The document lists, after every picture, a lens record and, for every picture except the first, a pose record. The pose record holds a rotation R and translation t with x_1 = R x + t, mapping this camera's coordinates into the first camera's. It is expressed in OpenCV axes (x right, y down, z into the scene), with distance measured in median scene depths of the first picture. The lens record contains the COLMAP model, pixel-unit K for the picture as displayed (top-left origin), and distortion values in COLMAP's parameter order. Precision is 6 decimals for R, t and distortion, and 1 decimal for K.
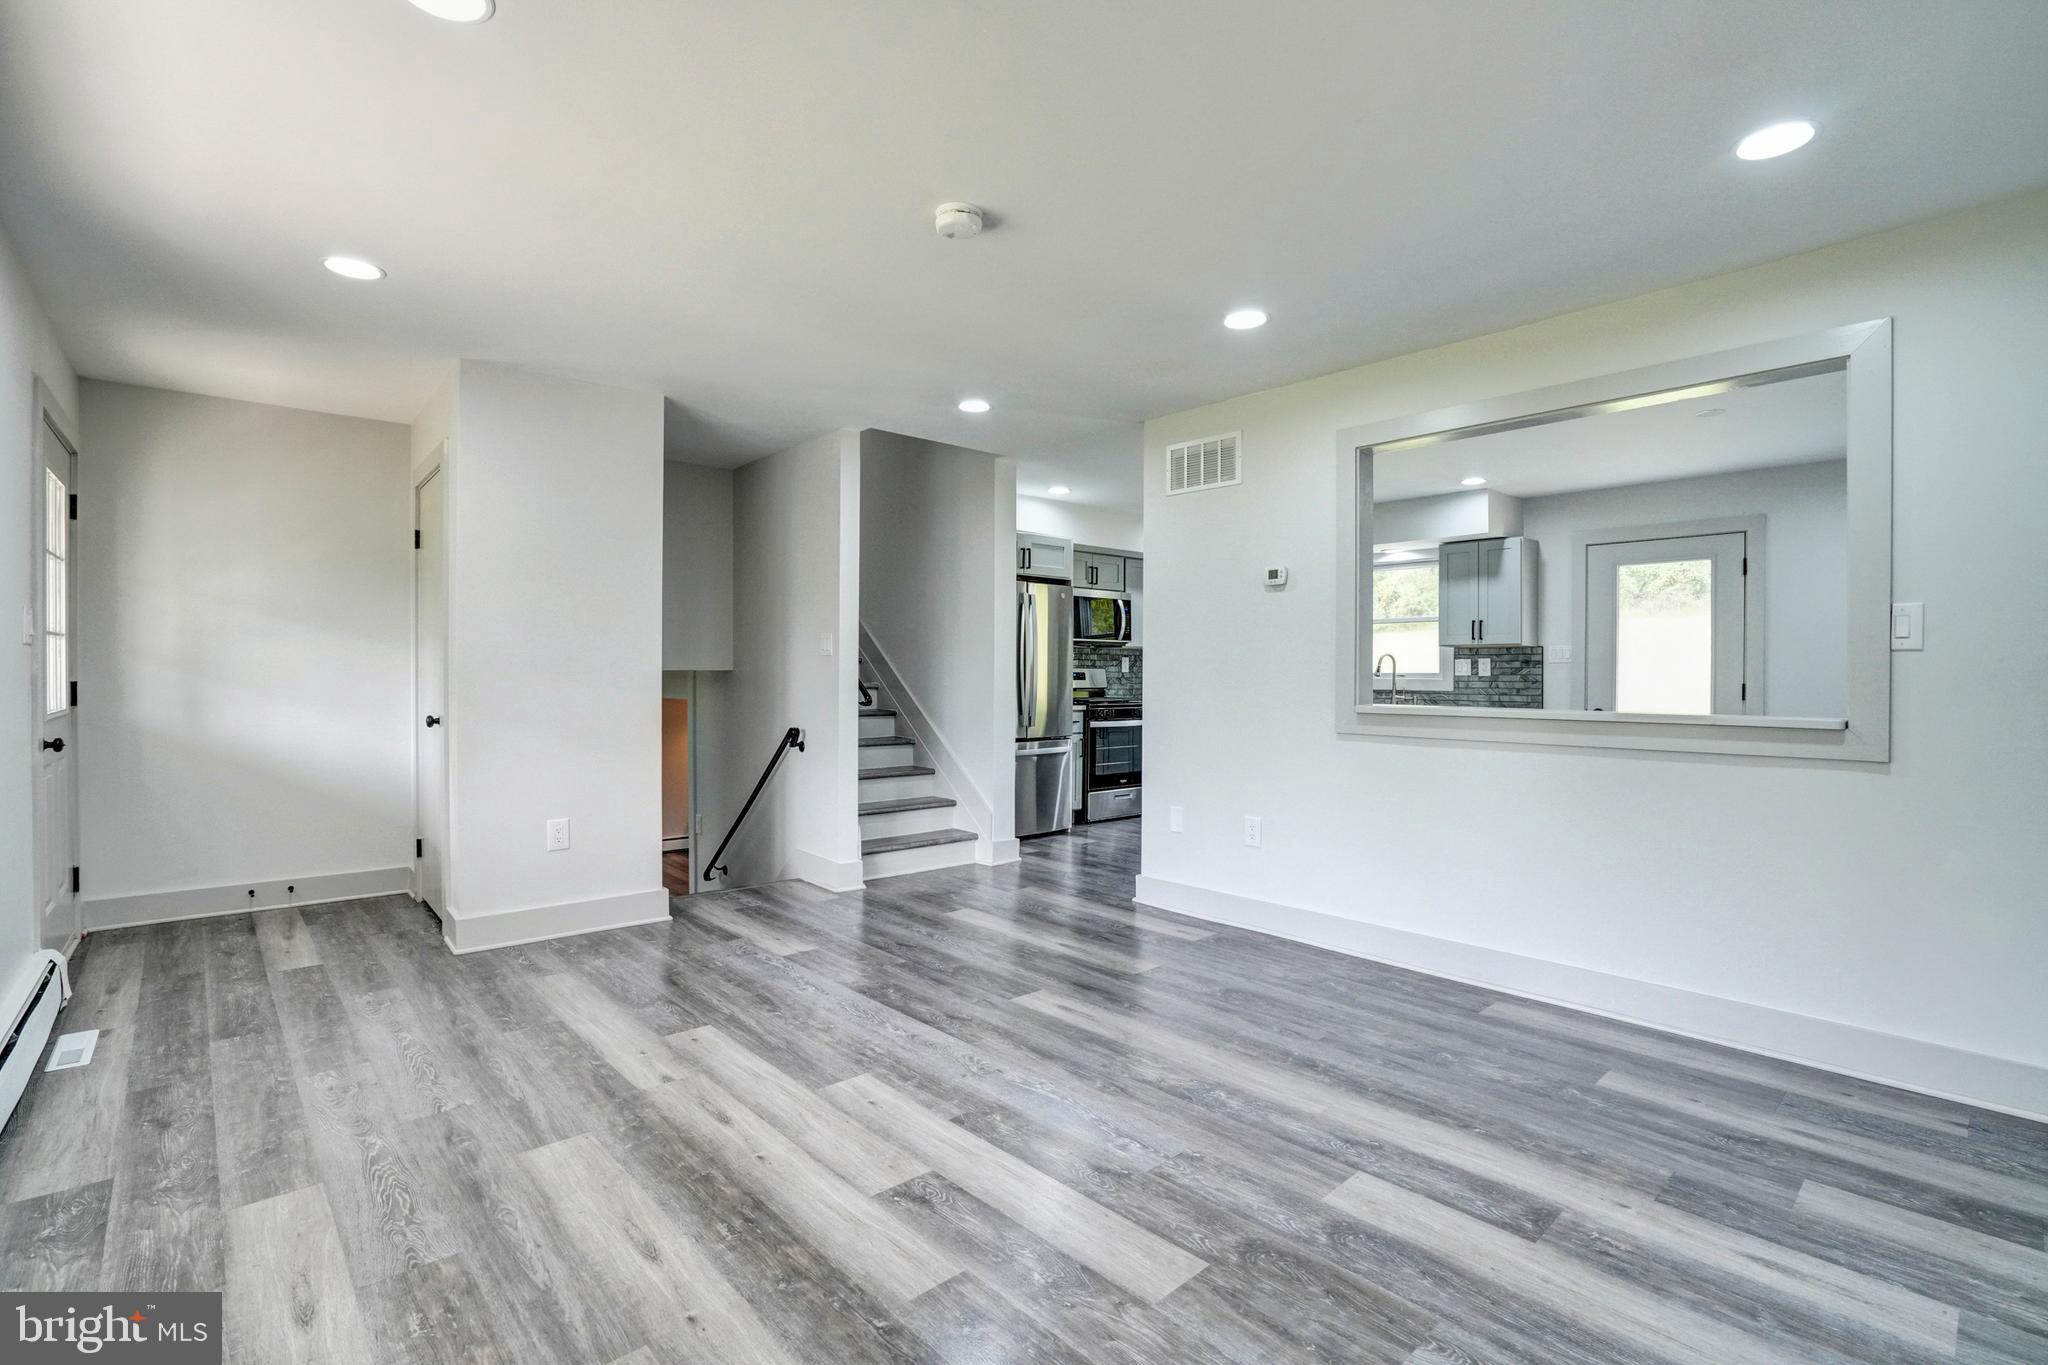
lens RADIAL K [[942.1, 0, 1024.7], [0, 942.1, 681.3], [0, 0, 1]] dist [-0.061385, 0.024750]
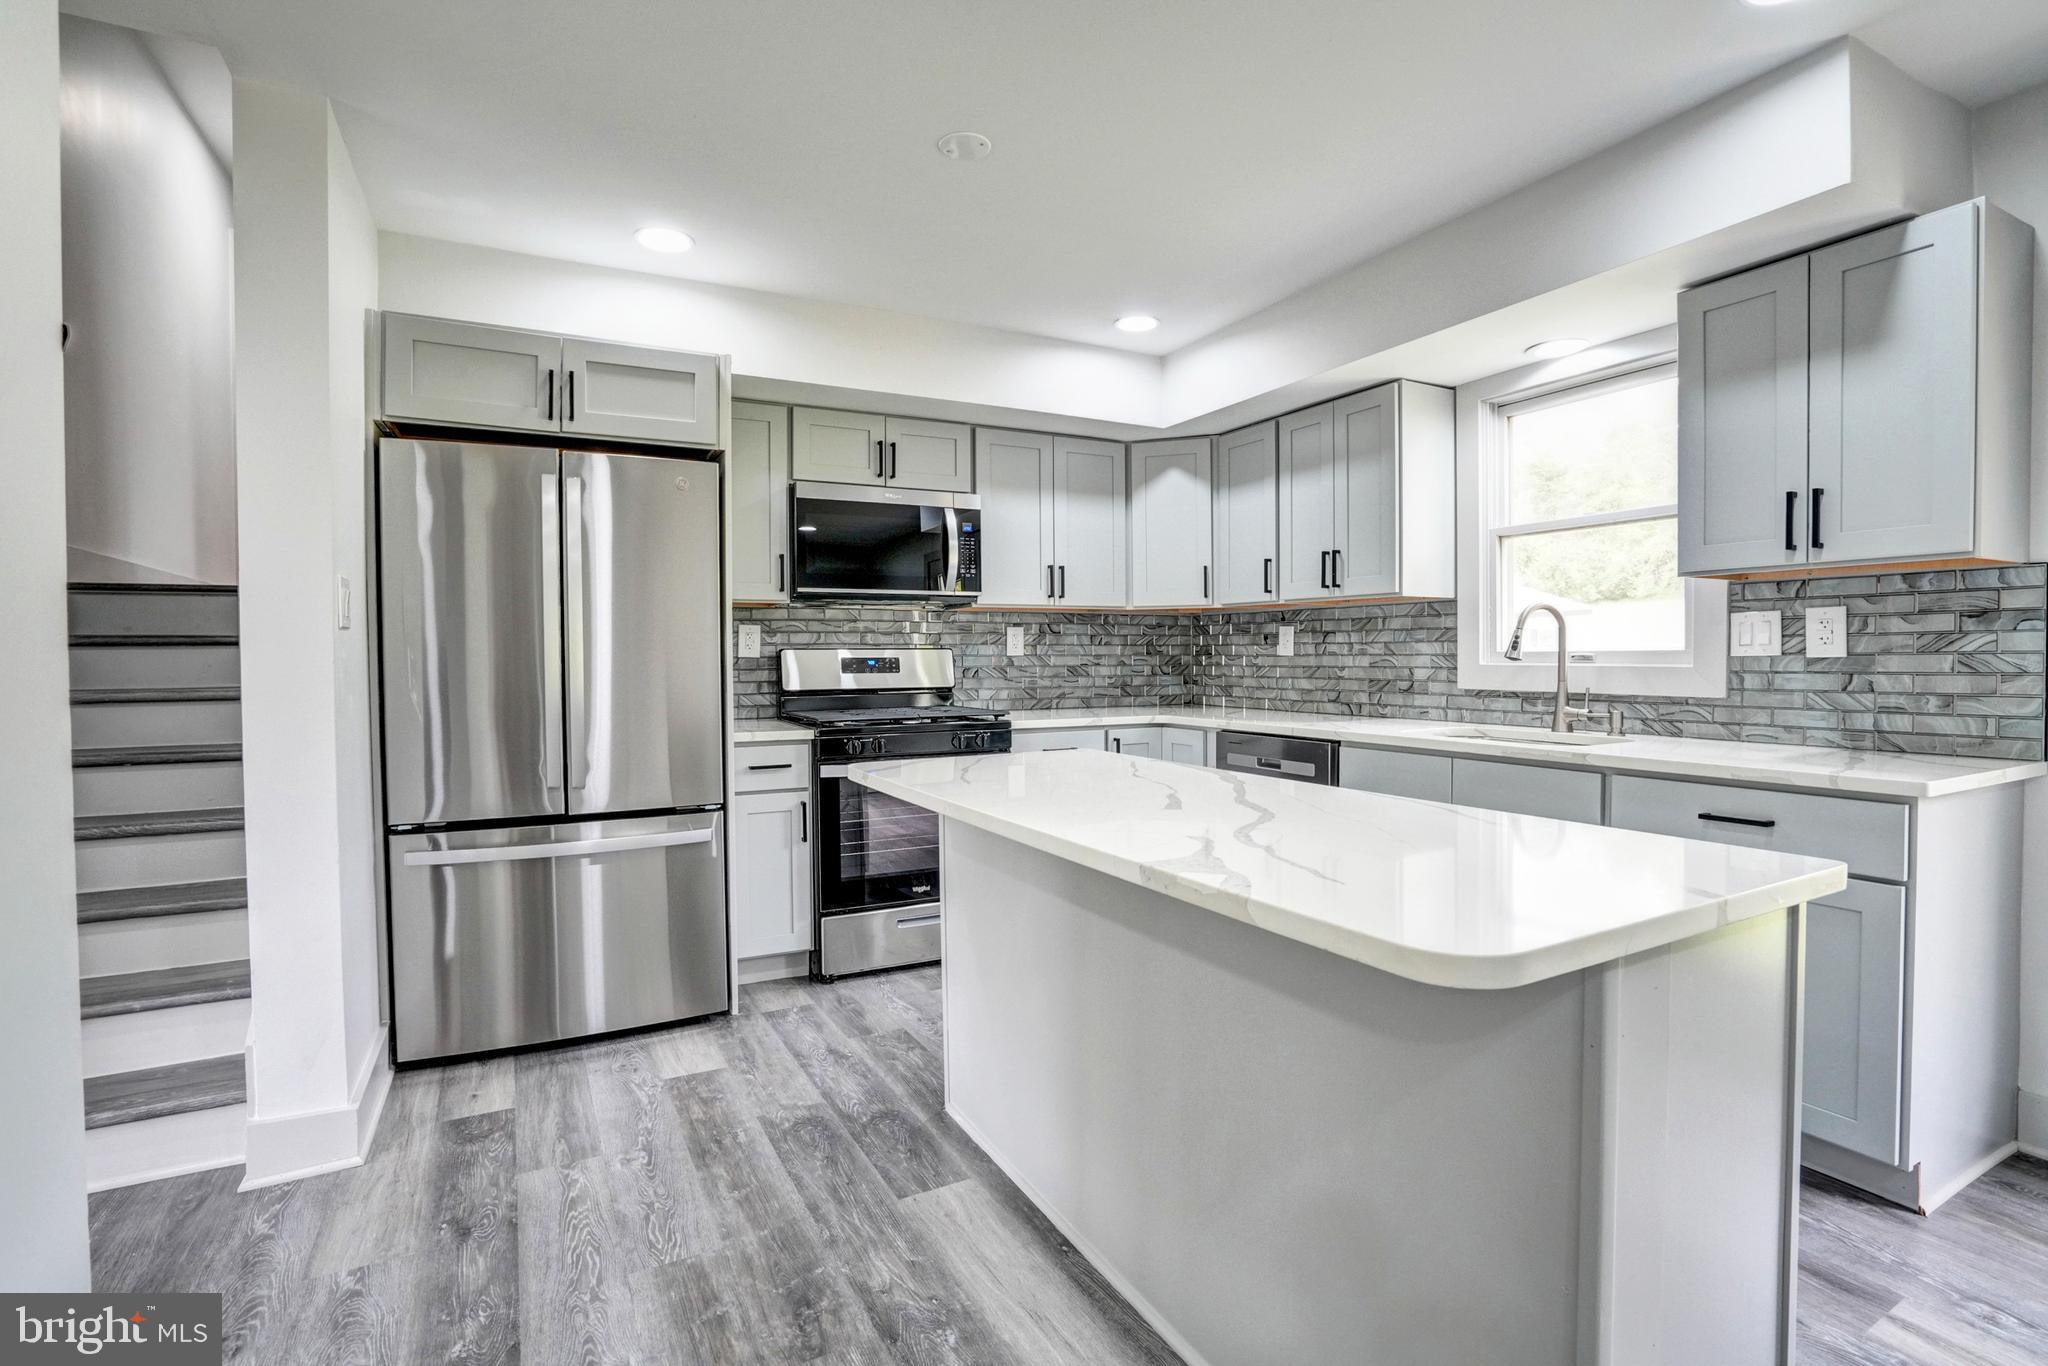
lens RADIAL K [[941.2, 0, 1024.0], [0, 941.2, 683.0], [0, 0, 1]] dist [-0.043788, 0.014586]
pose [[0.971361, -0.004105, -0.237575, 0.635282], [0.008850, 0.999782, 0.018911, -0.012065], [0.237445, -0.020472, 0.971185, 1.327730]]
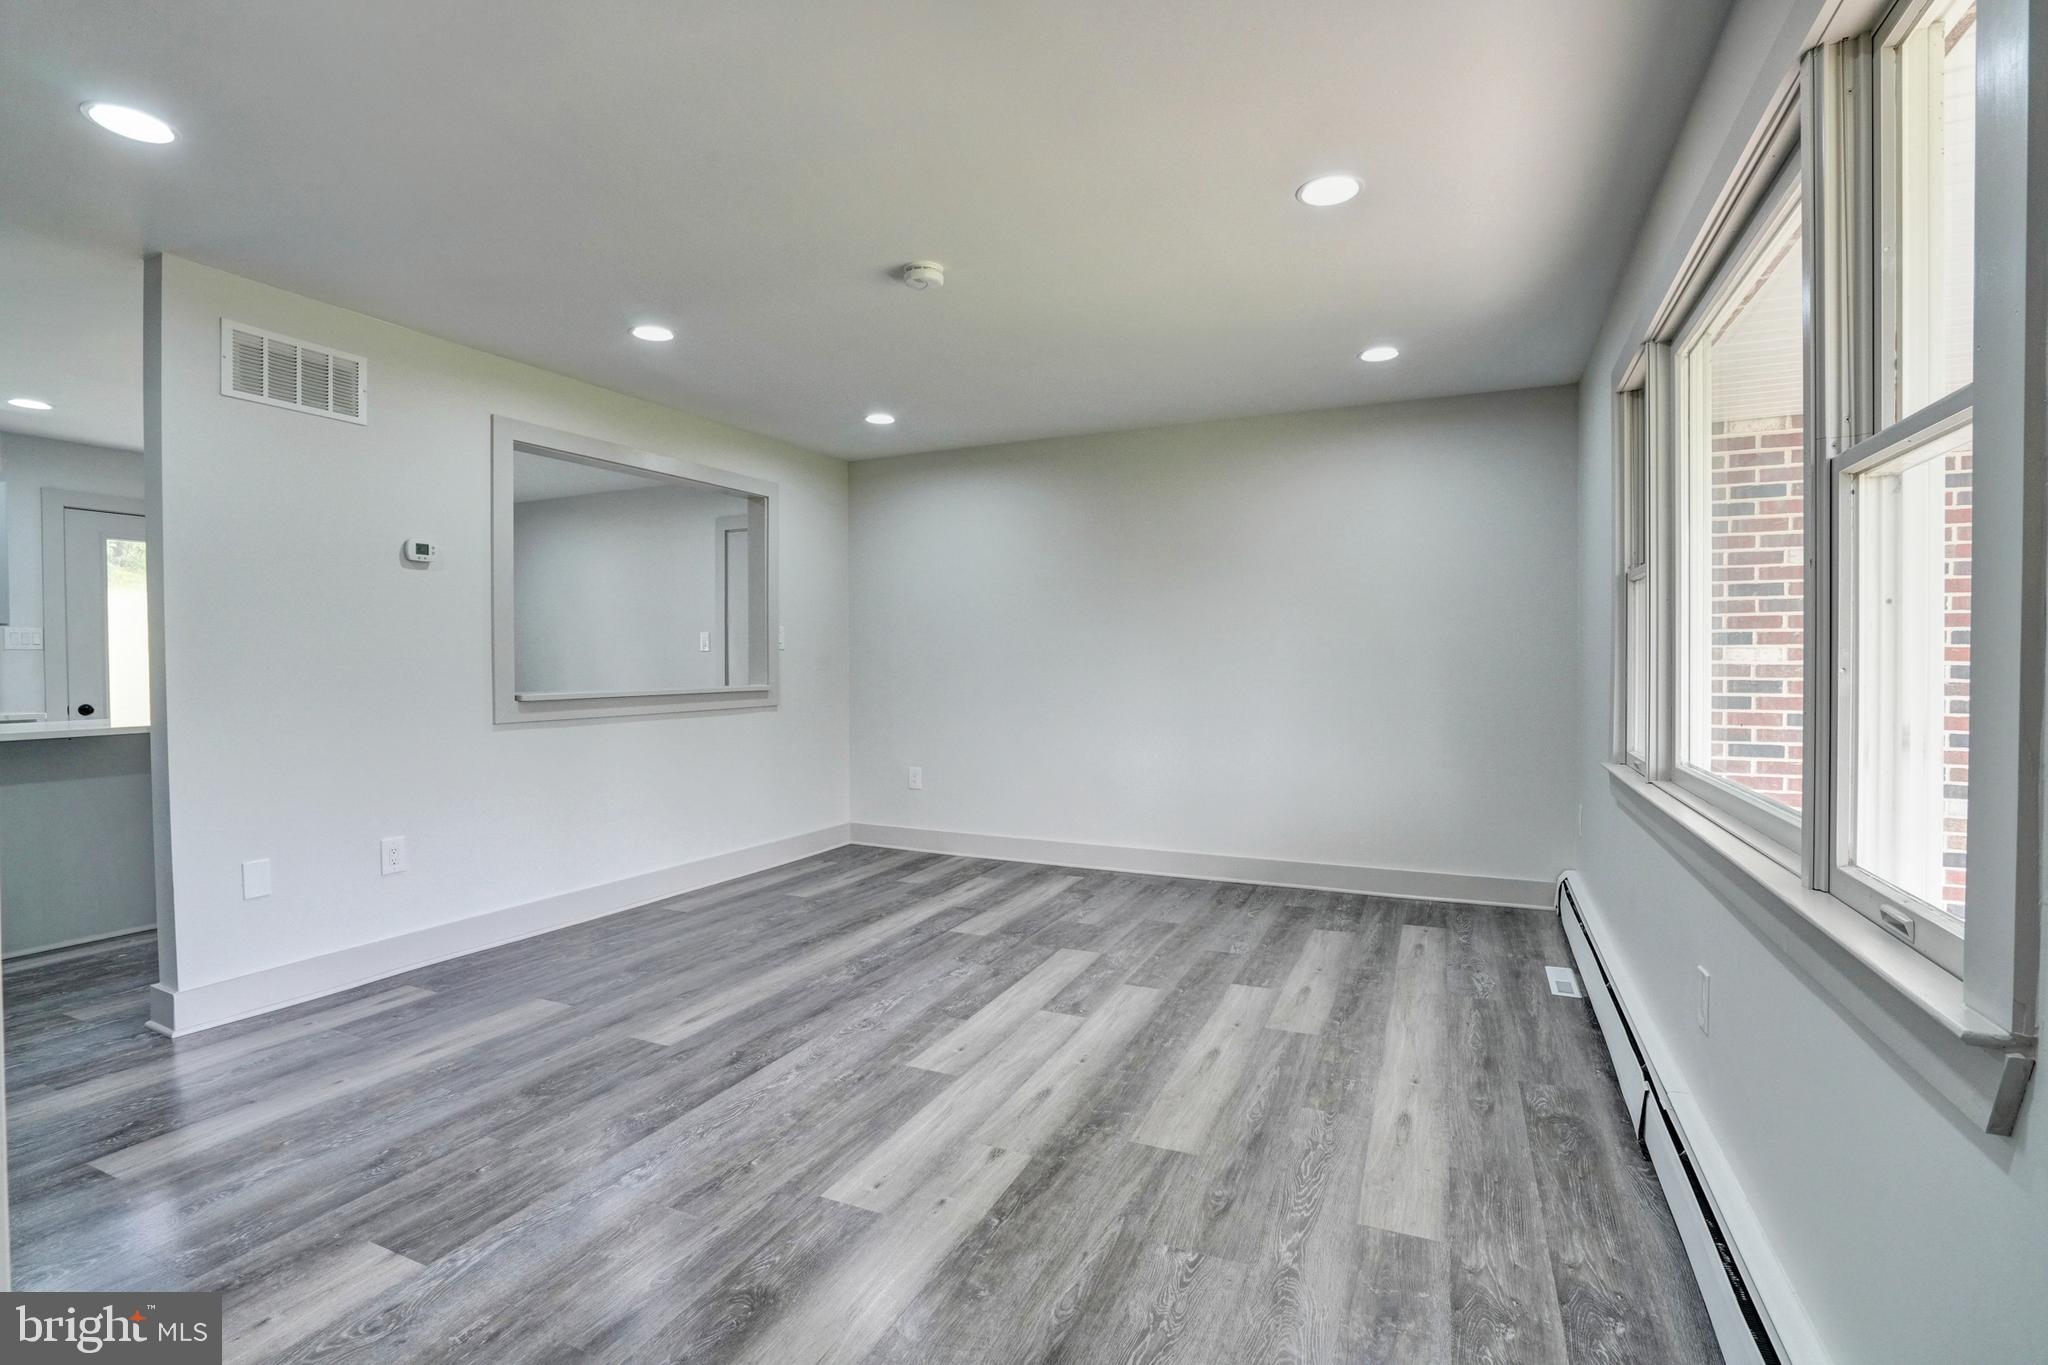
lens RADIAL K [[942.1, 0, 1024.7], [0, 942.1, 681.3], [0, 0, 1]] dist [-0.061385, 0.024750]
pose [[-0.396608, -0.021675, 0.917732, -0.987444], [0.008809, 0.999585, 0.027415, -0.014415], [-0.917946, 0.018957, -0.396253, 1.111597]]
